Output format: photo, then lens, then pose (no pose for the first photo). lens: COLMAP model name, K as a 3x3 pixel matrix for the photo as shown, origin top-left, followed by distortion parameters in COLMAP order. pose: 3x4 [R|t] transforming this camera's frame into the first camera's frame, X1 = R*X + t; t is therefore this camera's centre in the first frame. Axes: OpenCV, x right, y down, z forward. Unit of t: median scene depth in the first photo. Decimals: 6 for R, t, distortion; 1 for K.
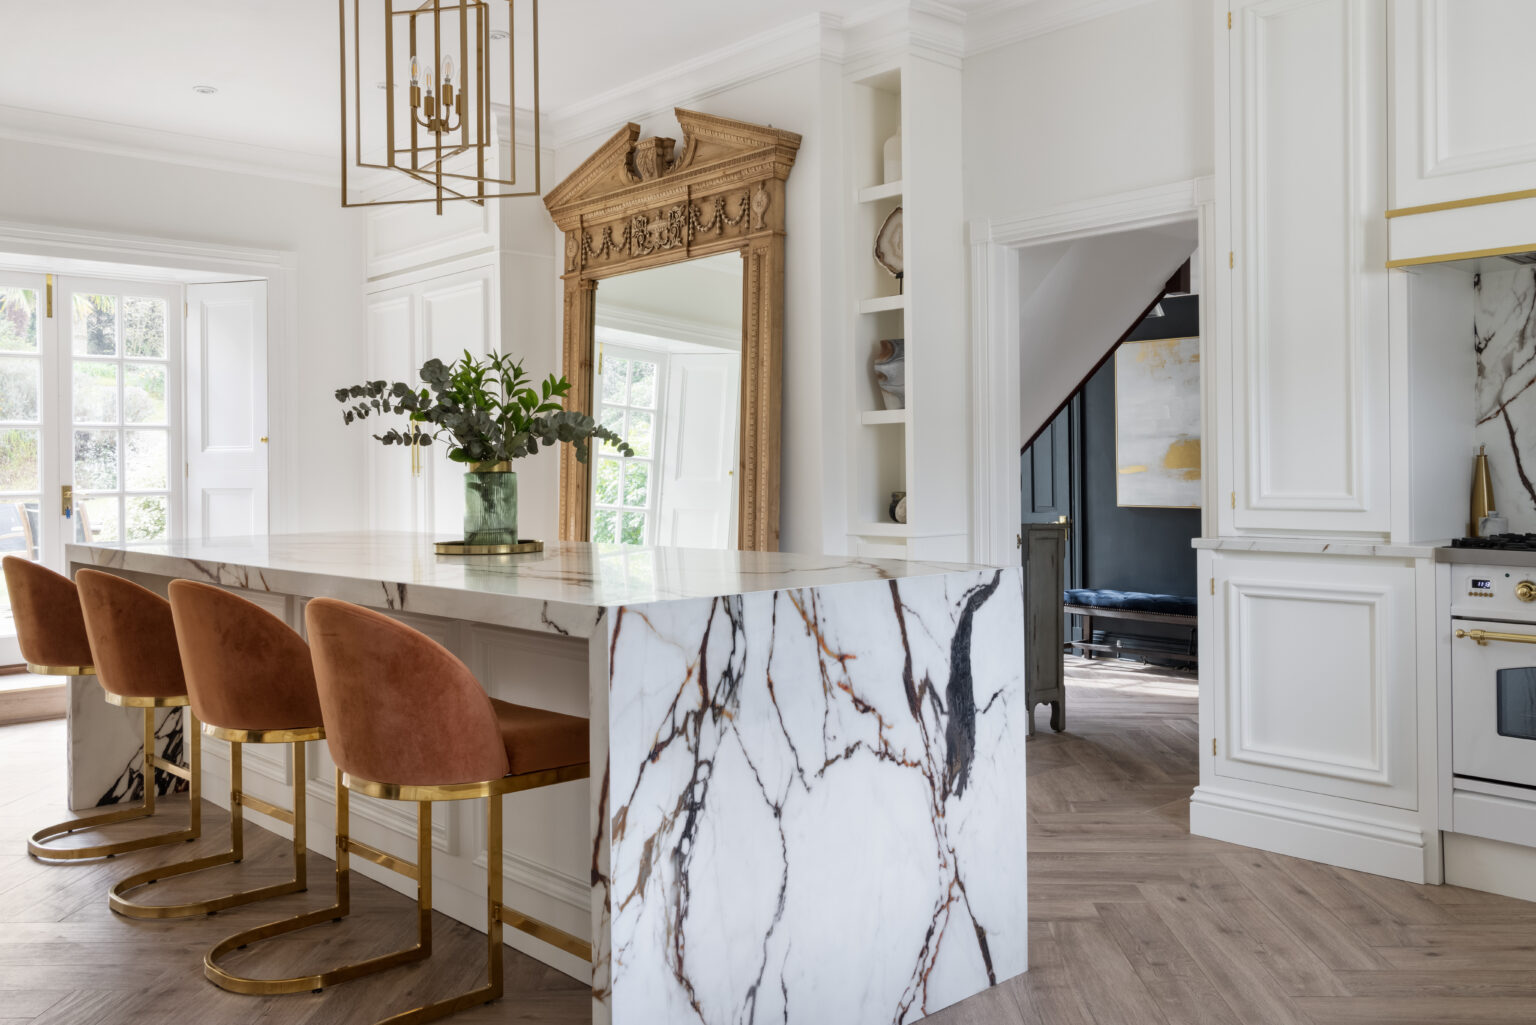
lens RADIAL K [[1291.3, 0, 774.2], [0, 1291.3, 474.8], [0, 0, 1]] dist [-0.003717, -0.006380]
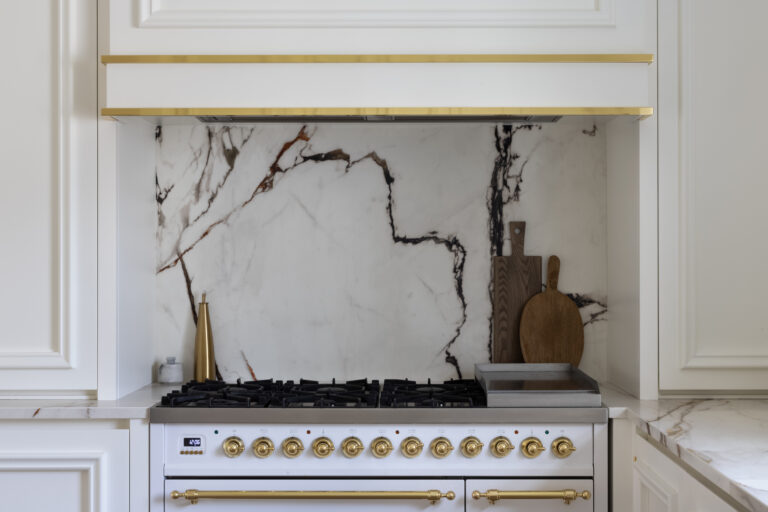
lens RADIAL K [[1181.3, 0, 386.5], [0, 1181.3, 255.7], [0, 0, 1]] dist [0.020862, 0.060357]
pose [[0.687117, 0.009308, 0.726487, -0.013342], [-0.002156, 0.999940, -0.010773, -0.043815], [-0.726543, 0.005836, 0.687096, 0.227350]]
